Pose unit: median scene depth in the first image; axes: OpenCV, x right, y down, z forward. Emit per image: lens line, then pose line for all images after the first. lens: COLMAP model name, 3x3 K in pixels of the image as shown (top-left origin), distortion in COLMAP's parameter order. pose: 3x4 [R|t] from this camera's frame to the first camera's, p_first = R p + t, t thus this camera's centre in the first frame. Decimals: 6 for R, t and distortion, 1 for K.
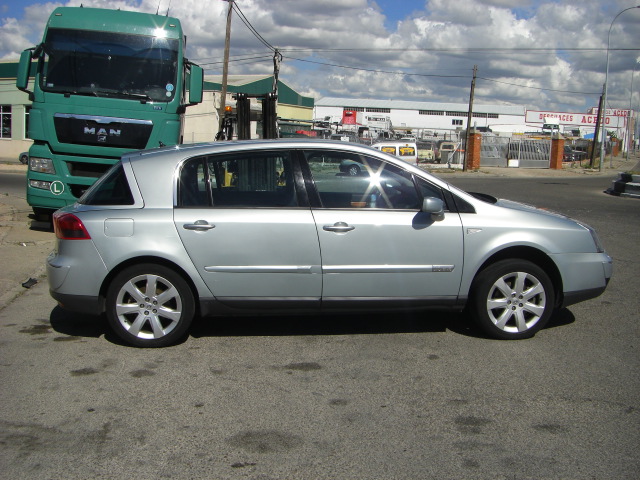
lens RADIAL K [[703.8, 0, 320.0], [0, 703.8, 240.0], [0, 0, 1]] dist [-0.160698, 0.038833]
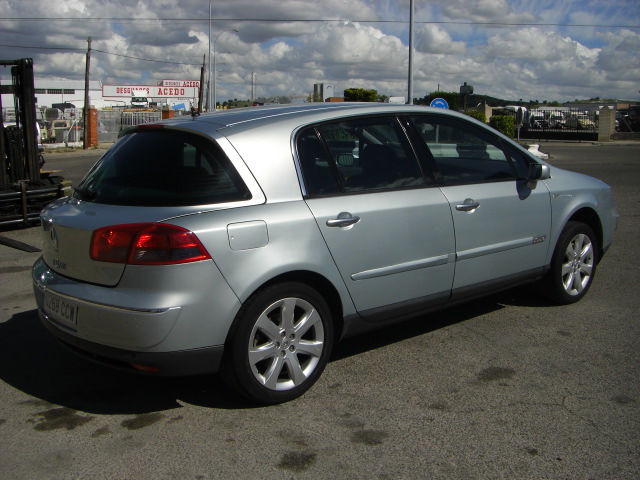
lens RADIAL K [[703.8, 0, 320.0], [0, 703.8, 240.0], [0, 0, 1]] dist [-0.160698, 0.038833]
pose [[0.819902, -0.122234, 0.559303, -0.270195], [0.102313, 0.992499, 0.066924, -0.022802], [-0.563288, 0.002353, 0.826258, 0.182613]]
